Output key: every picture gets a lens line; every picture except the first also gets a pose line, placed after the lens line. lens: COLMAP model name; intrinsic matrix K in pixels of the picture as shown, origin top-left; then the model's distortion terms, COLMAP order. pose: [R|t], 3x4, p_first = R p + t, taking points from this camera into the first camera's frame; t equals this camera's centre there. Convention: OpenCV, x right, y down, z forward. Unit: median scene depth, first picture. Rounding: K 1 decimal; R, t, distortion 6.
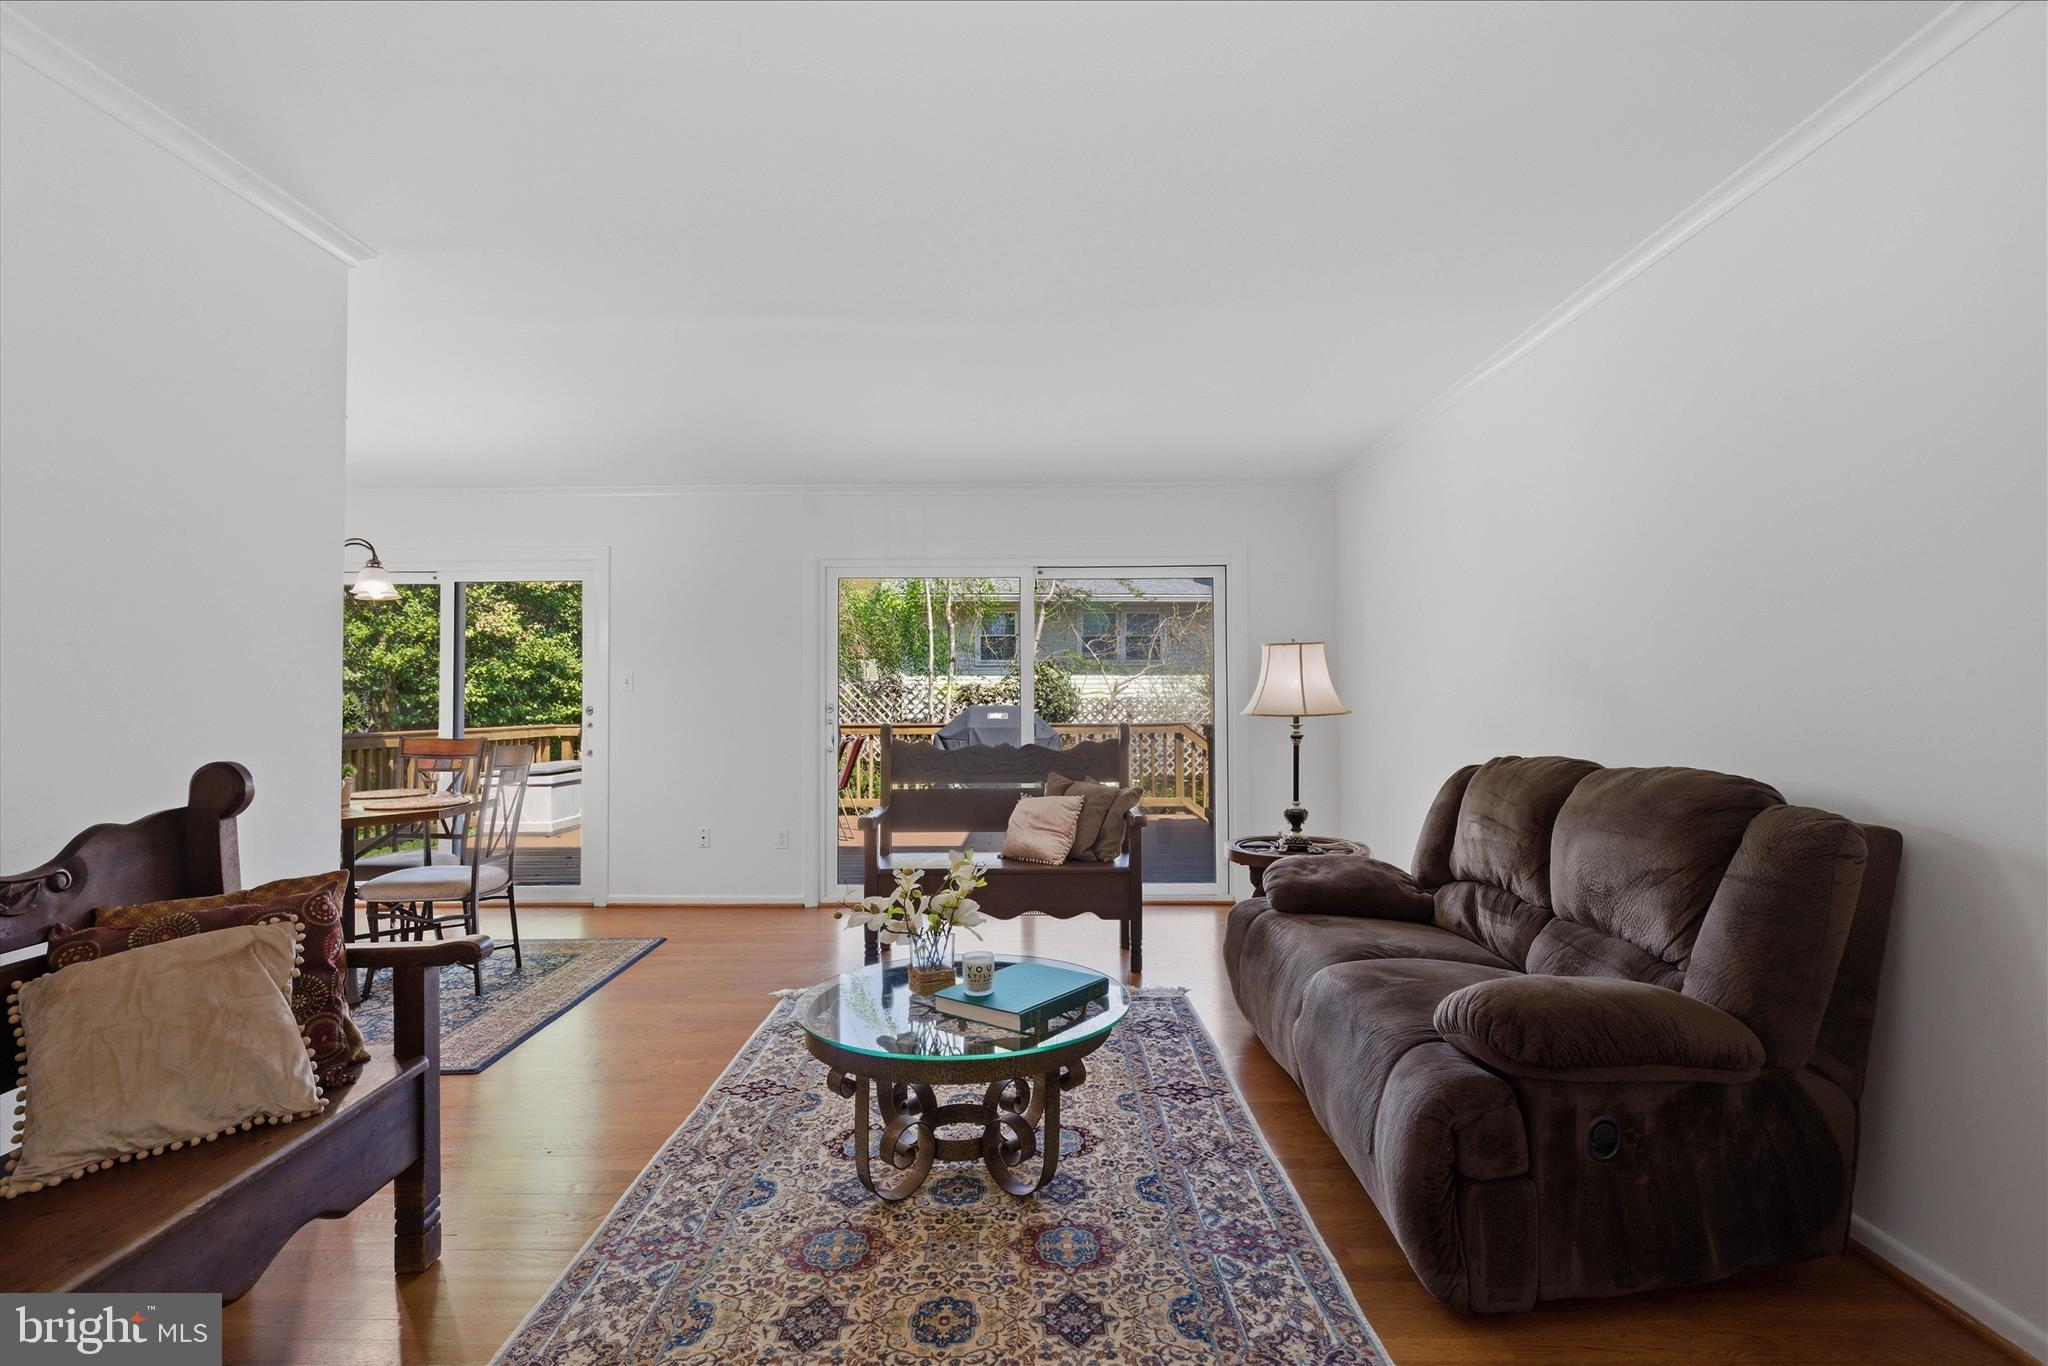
lens RADIAL K [[938.7, 0, 1028.5], [0, 938.7, 700.1], [0, 0, 1]] dist [-0.002535, 0.000340]
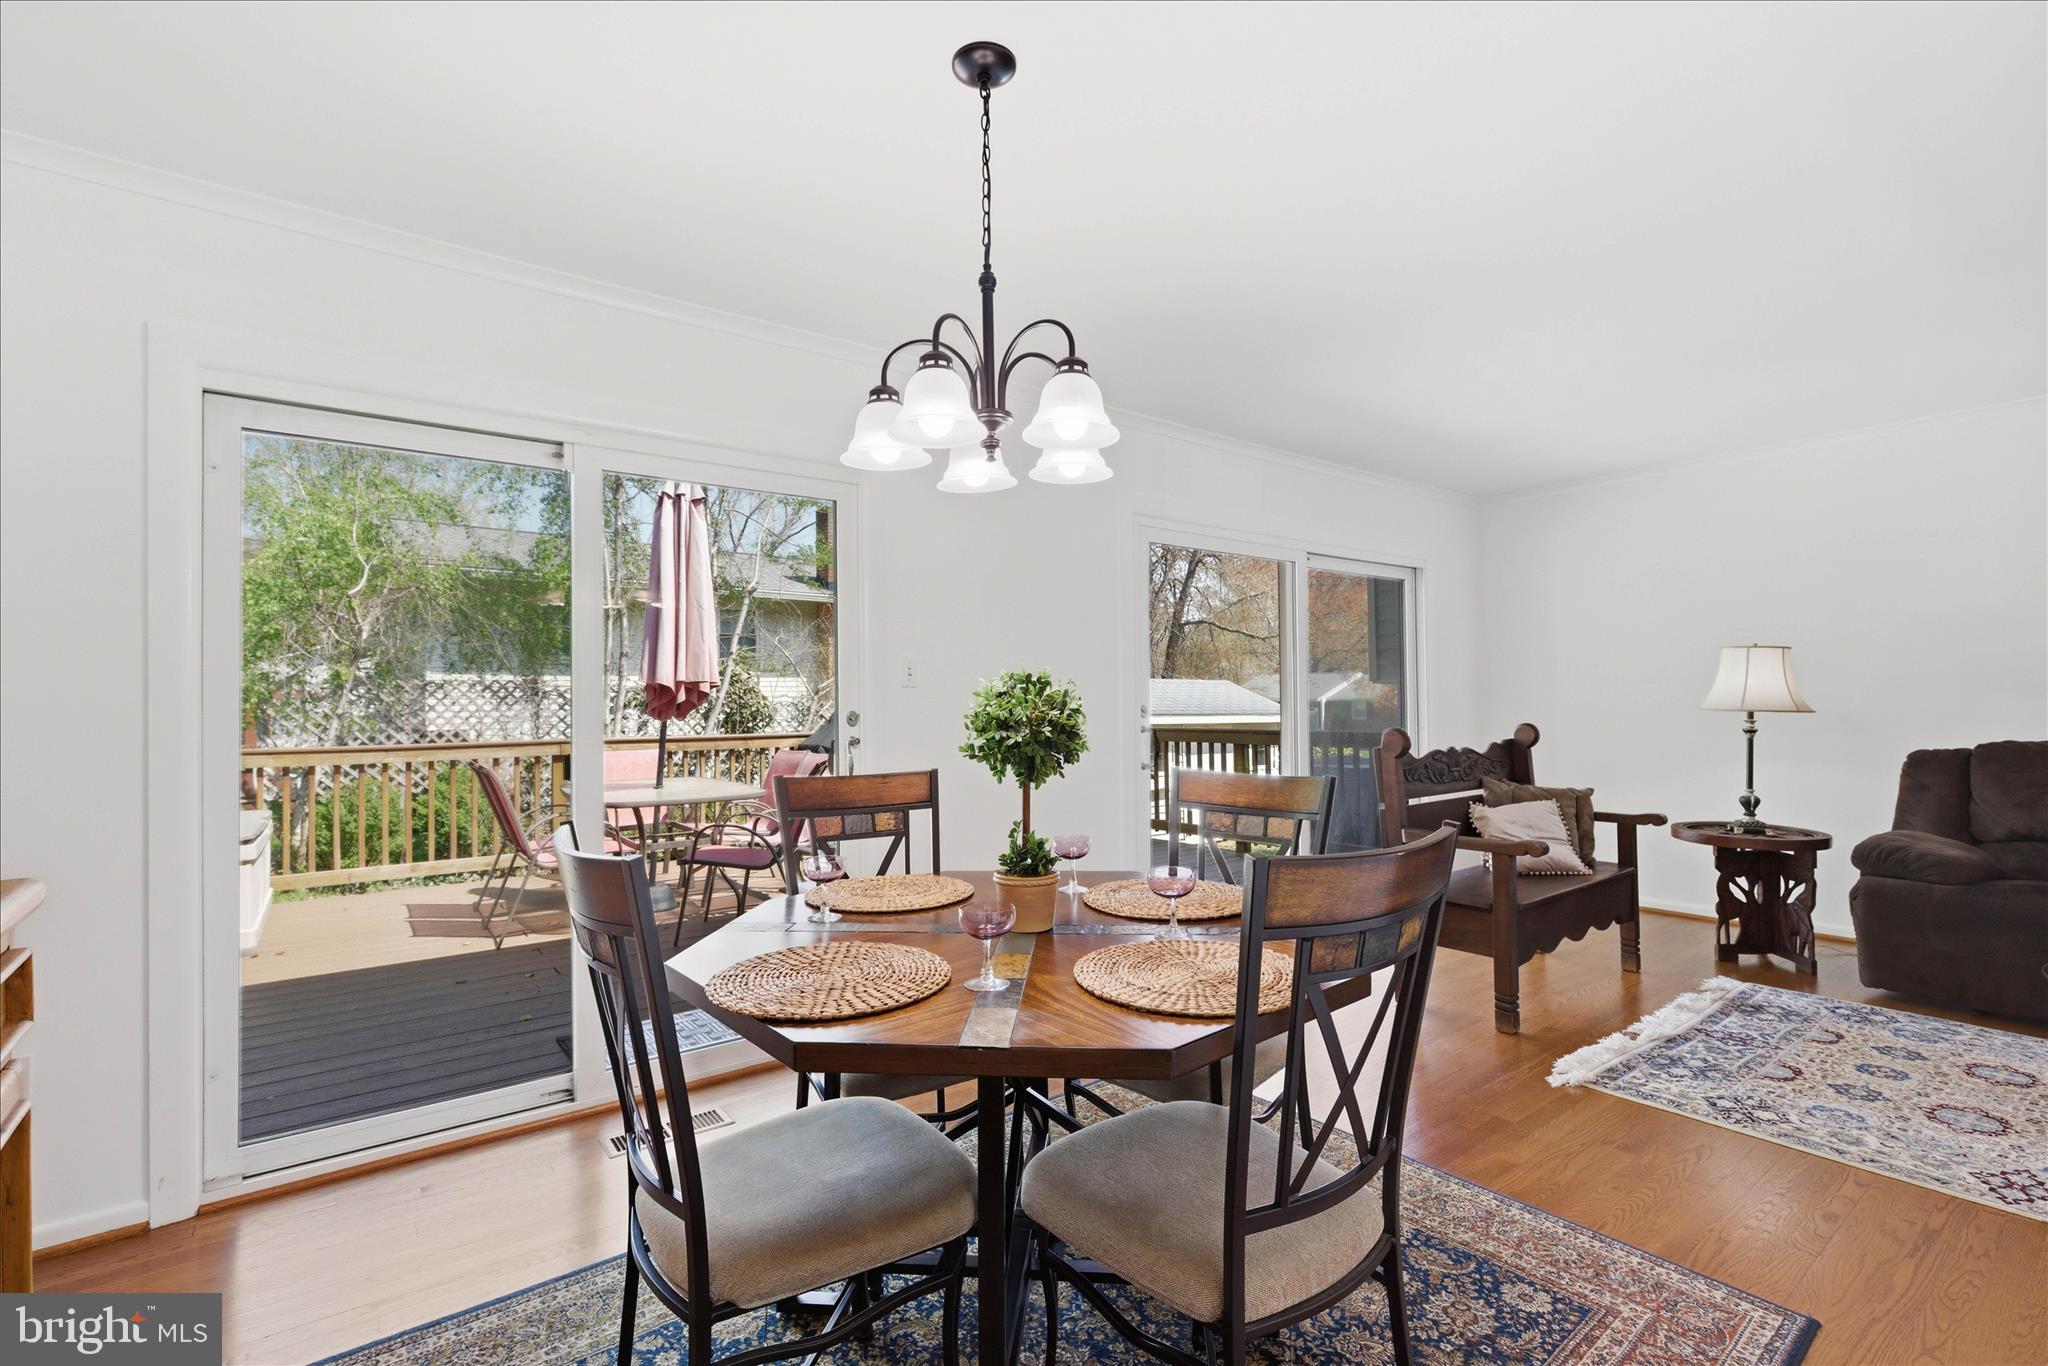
lens RADIAL K [[926.1, 0, 1035.4], [0, 926.1, 688.6], [0, 0, 1]] dist [-0.005914, 0.000439]
pose [[0.788782, 0.006199, 0.614642, -1.418595], [0.005361, 0.999842, -0.016965, 0.004990], [-0.614650, 0.016677, 0.788624, 0.890753]]
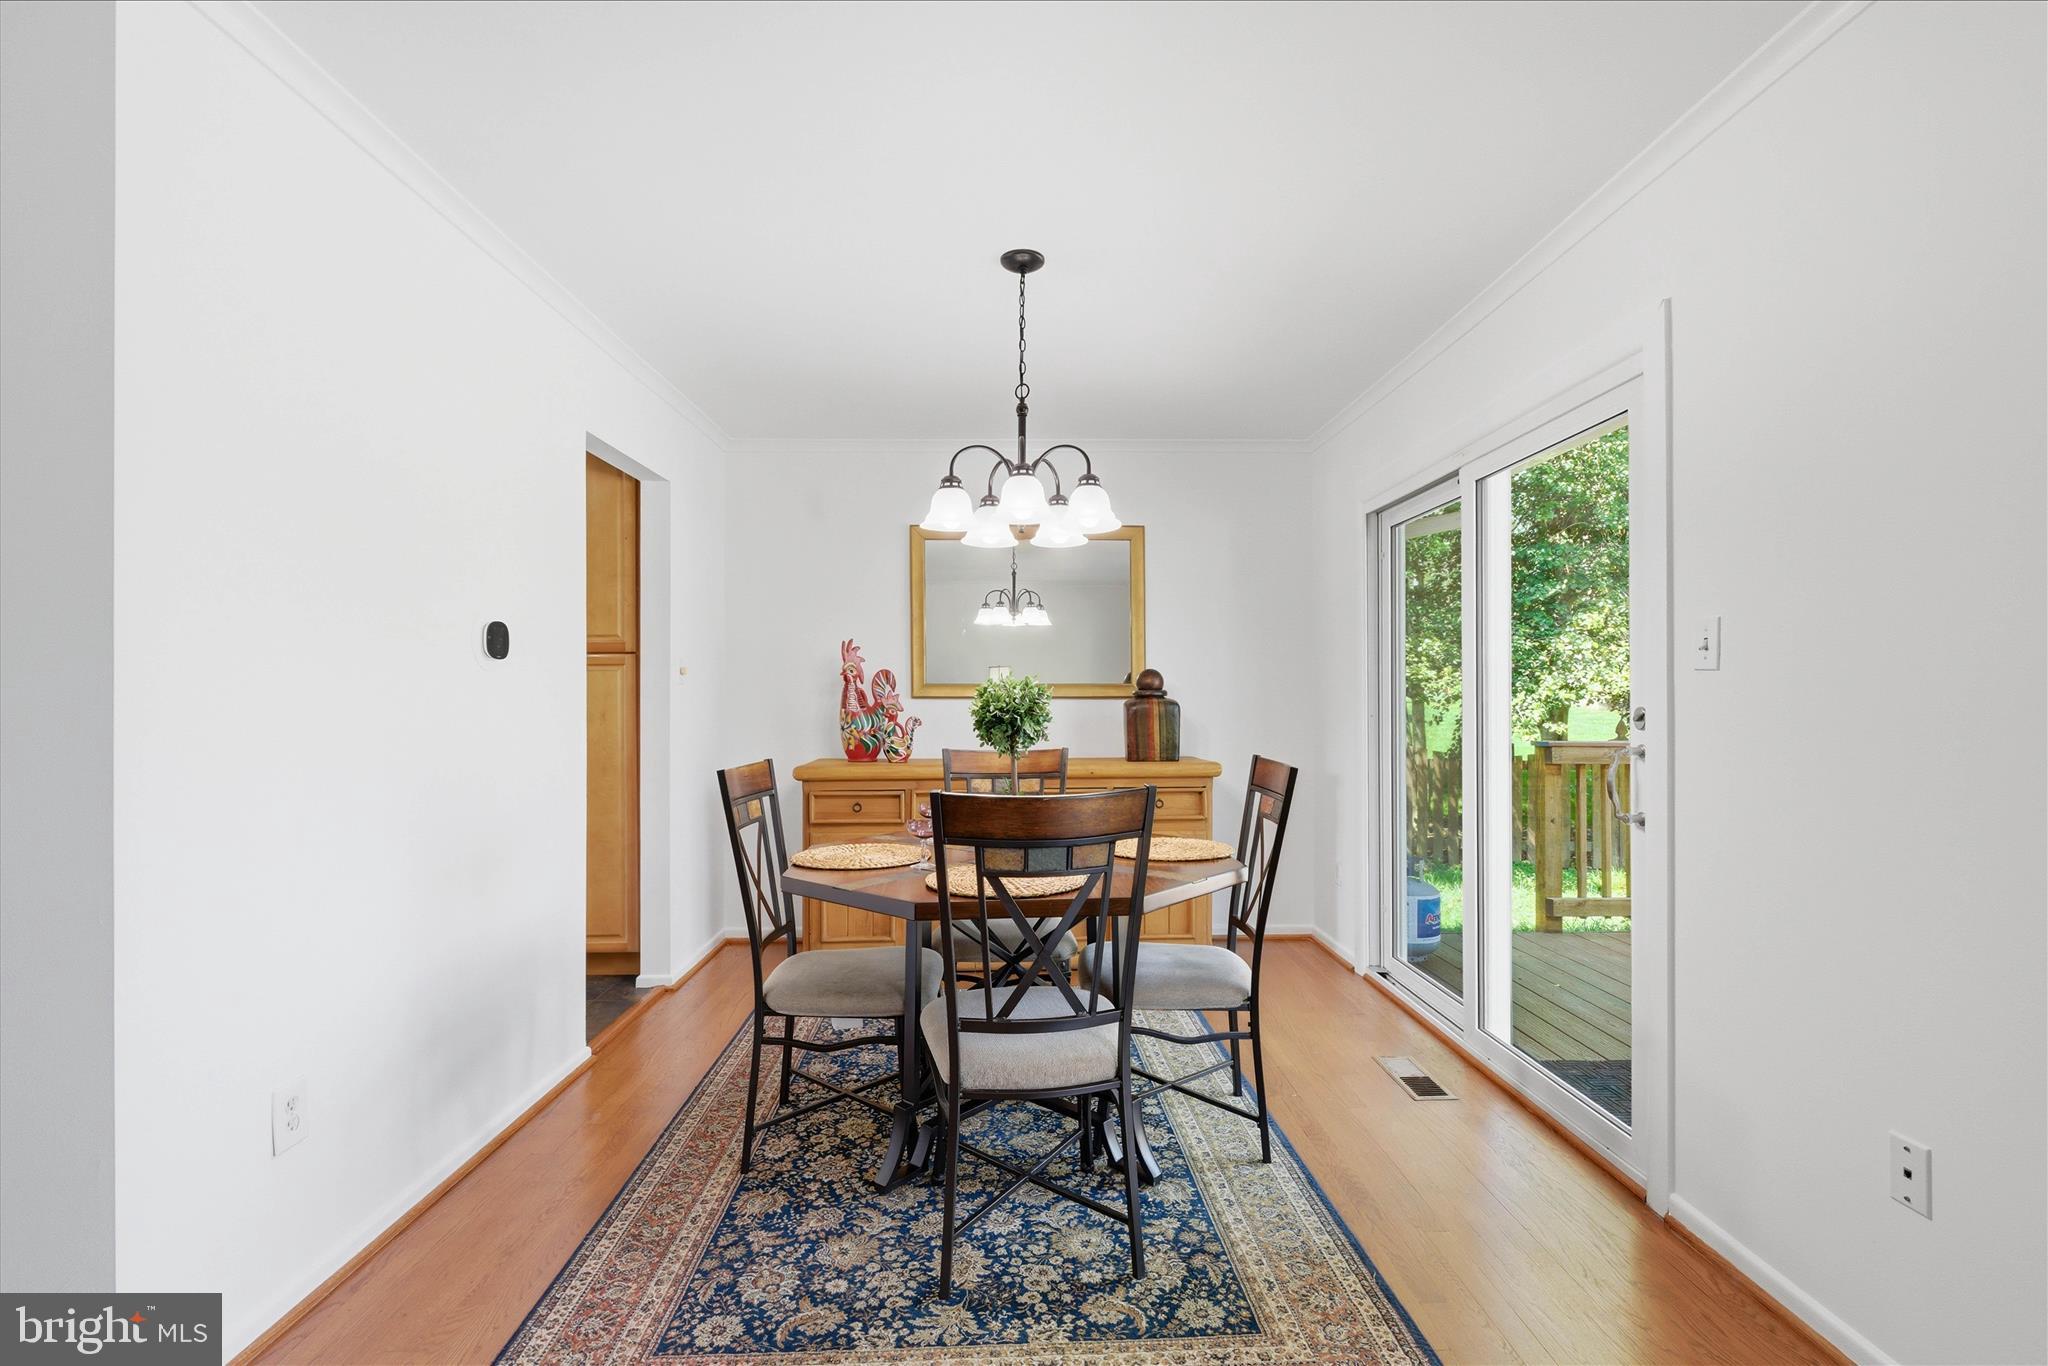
lens RADIAL K [[938.7, 0, 1028.5], [0, 938.7, 700.1], [0, 0, 1]] dist [-0.002535, 0.000340]
pose [[0.020896, 0.005753, -0.999765, -0.147129], [0.001656, 0.999982, 0.005789, -0.004609], [0.999780, -0.001777, 0.020886, 1.379767]]
